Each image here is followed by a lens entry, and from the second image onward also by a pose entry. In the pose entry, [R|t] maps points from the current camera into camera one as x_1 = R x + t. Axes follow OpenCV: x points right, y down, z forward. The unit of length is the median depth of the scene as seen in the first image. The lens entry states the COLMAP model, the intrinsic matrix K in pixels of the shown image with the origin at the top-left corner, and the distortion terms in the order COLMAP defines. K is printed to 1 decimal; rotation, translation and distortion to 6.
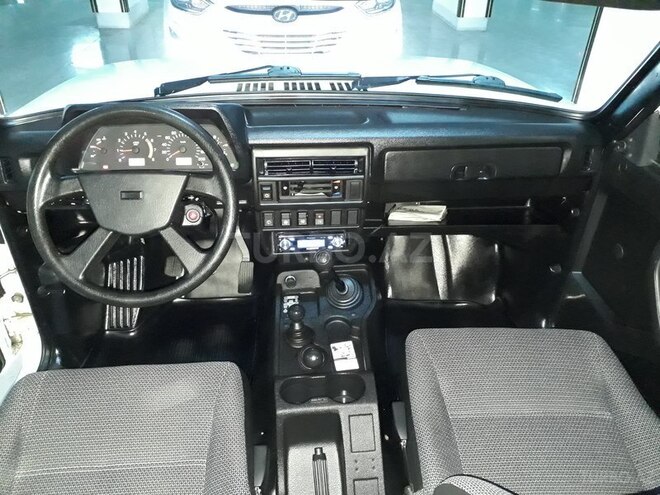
lens RADIAL K [[509.5, 0, 330.0], [0, 509.5, 247.5], [0, 0, 1]] dist [0.002441, 0.003985]
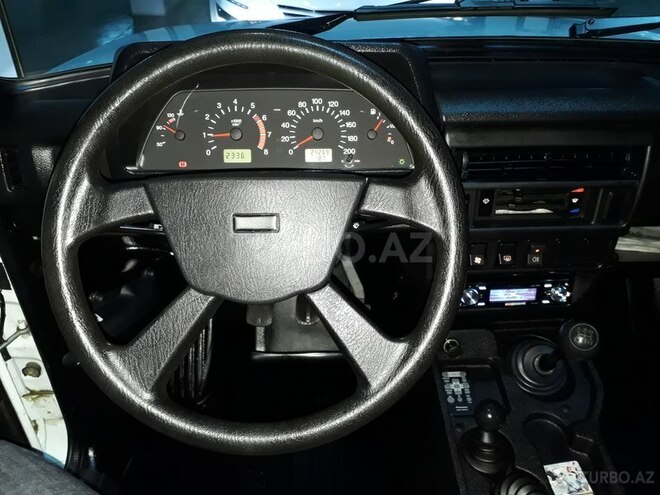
lens RADIAL K [[519.6, 0, 330.0], [0, 519.6, 247.5], [0, 0, 1]] dist [0.038245, -0.009645]
pose [[0.998416, 0.012635, -0.054825, -0.243716], [-0.012673, 0.999920, -0.000338, -0.067400], [0.054817, 0.001033, 0.998496, 0.430420]]
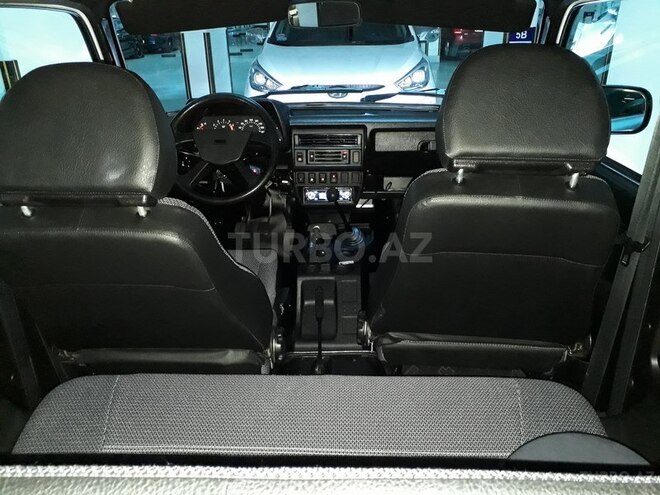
lens RADIAL K [[509.5, 0, 330.0], [0, 509.5, 247.5], [0, 0, 1]] dist [0.002441, 0.003985]
pose [[0.993268, 0.019800, -0.114137, 0.162433], [-0.038604, 0.985541, -0.164984, 0.445614], [0.109220, 0.168279, 0.979670, -0.525011]]
